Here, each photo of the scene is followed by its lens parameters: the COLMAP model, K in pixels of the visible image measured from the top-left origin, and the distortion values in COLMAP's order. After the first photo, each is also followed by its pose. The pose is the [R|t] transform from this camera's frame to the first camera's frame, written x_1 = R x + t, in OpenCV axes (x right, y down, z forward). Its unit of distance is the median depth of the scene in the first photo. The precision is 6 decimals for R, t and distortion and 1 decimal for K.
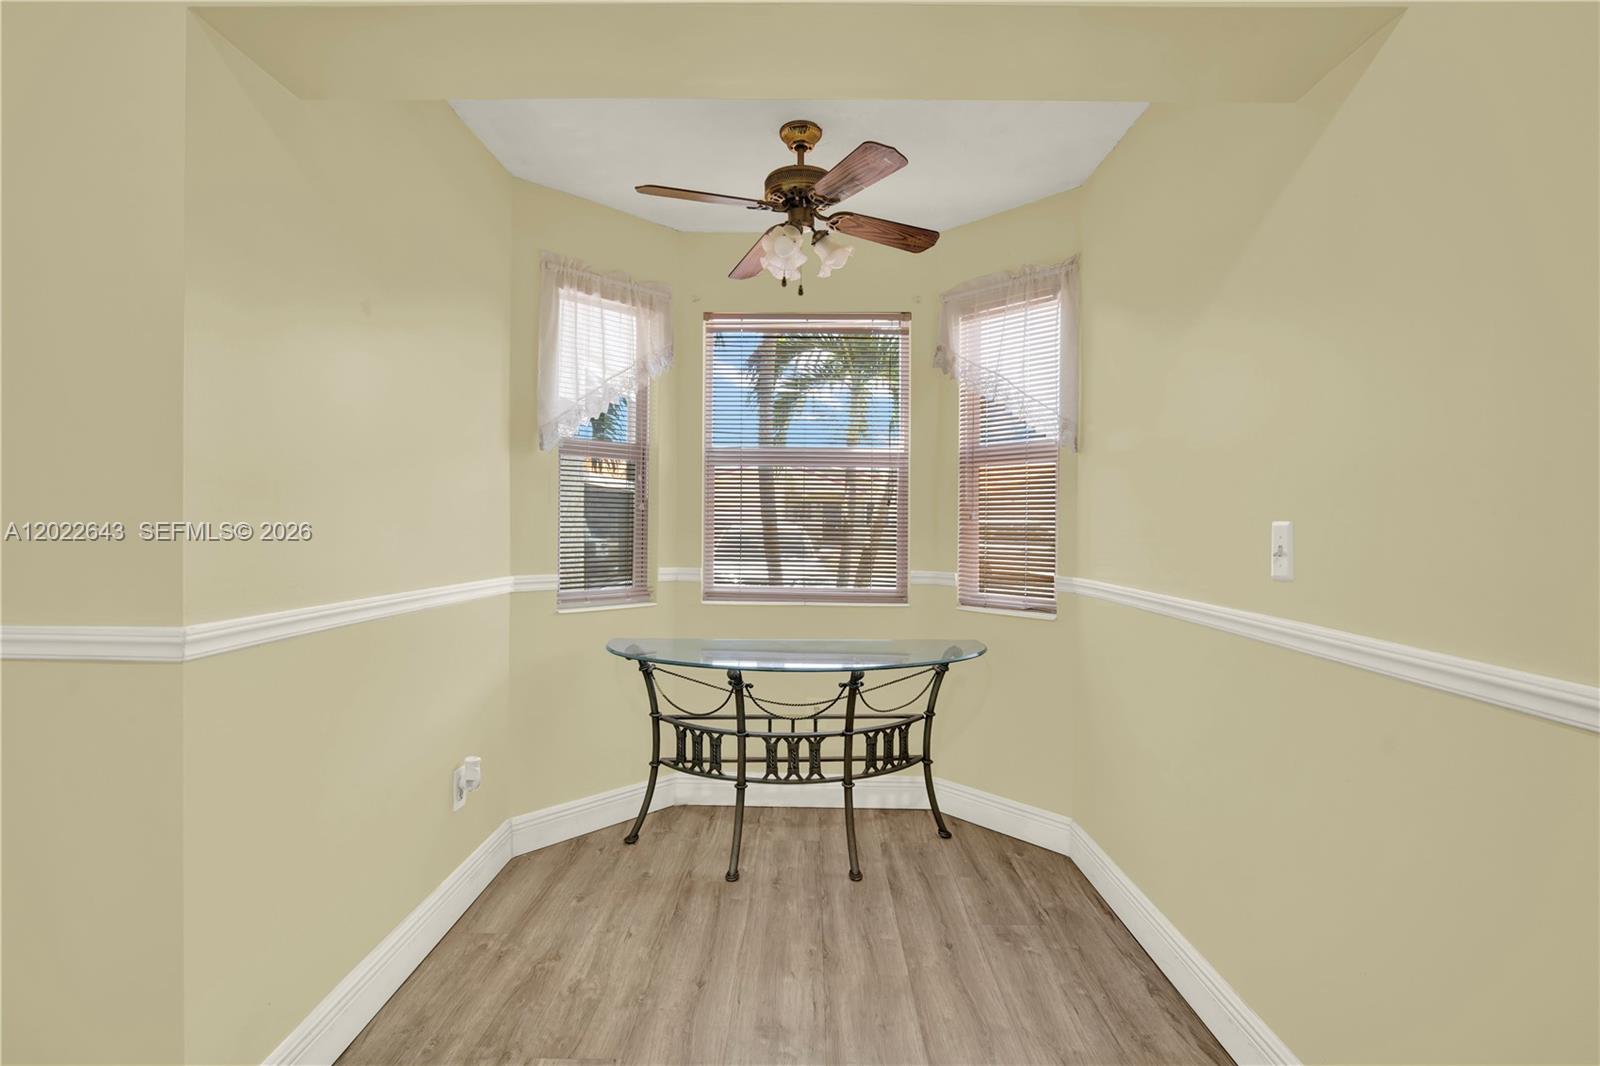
lens RADIAL K [[721.4, 0, 810.9], [0, 721.4, 527.8], [0, 0, 1]] dist [-0.000887, 0.001166]
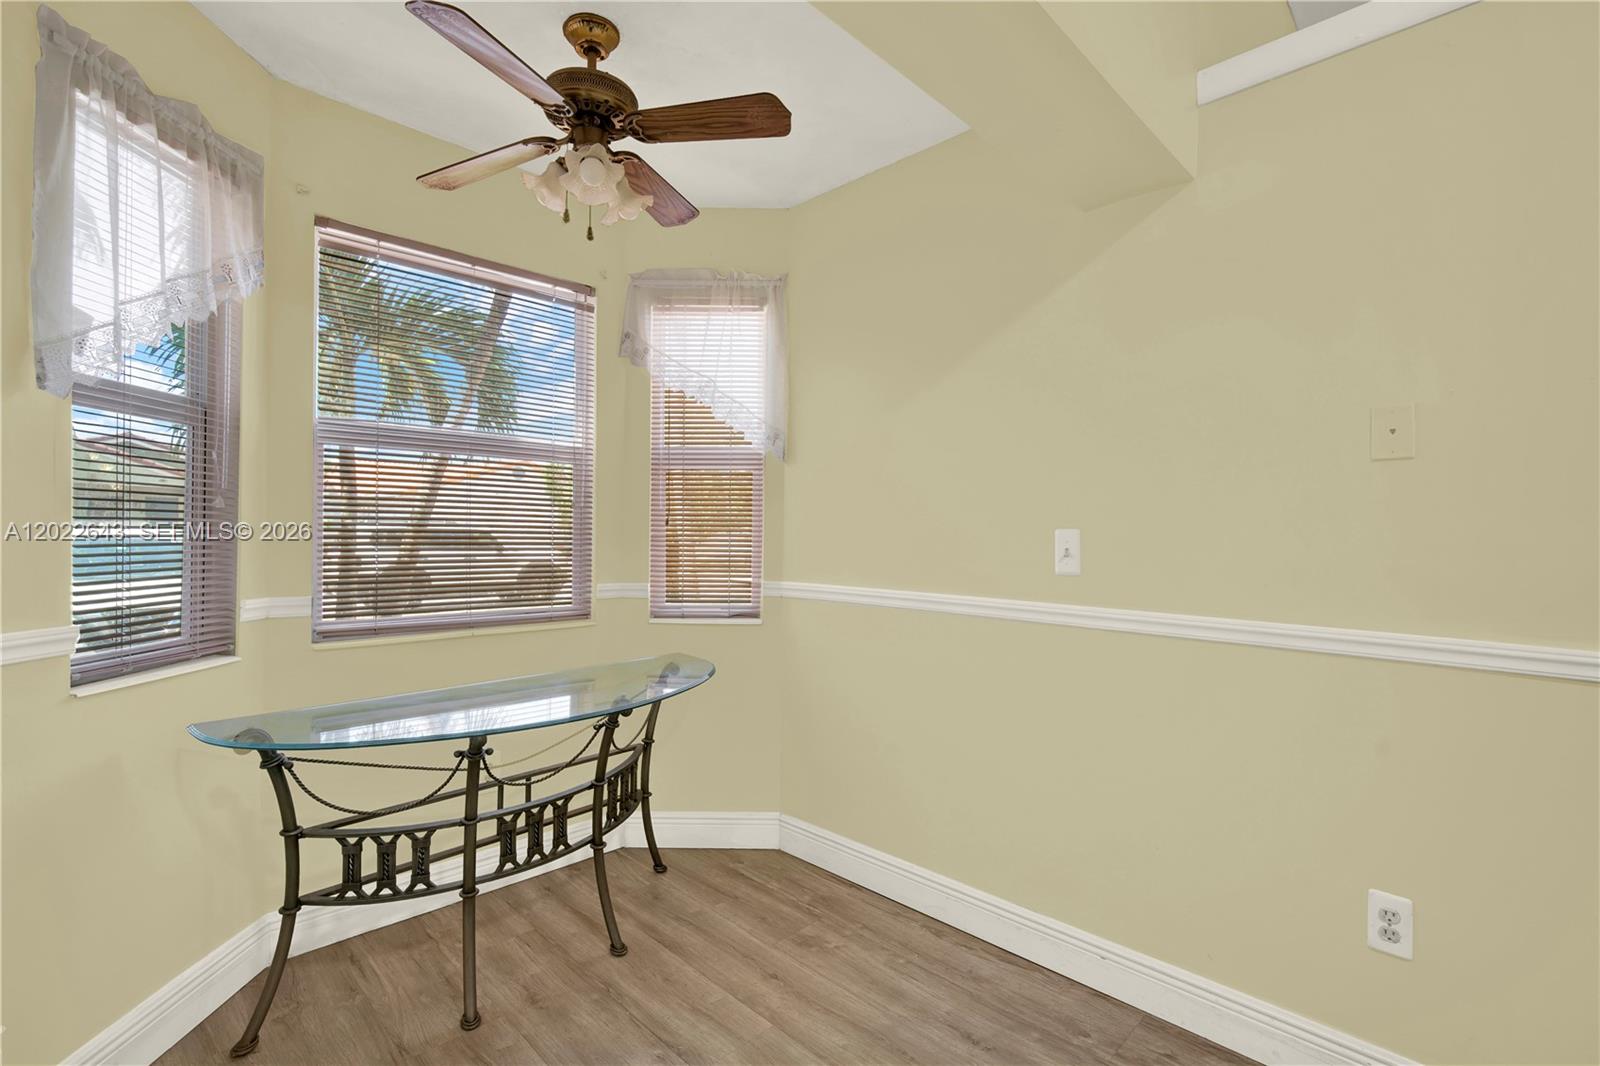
lens RADIAL K [[721.4, 0, 806.5], [0, 721.4, 534.7], [0, 0, 1]] dist [-0.000887, 0.001166]
pose [[0.705632, -0.004118, 0.708567, -0.347491], [0.000942, 0.999988, 0.004874, -0.004284], [-0.708578, -0.002772, 0.705627, 0.234705]]
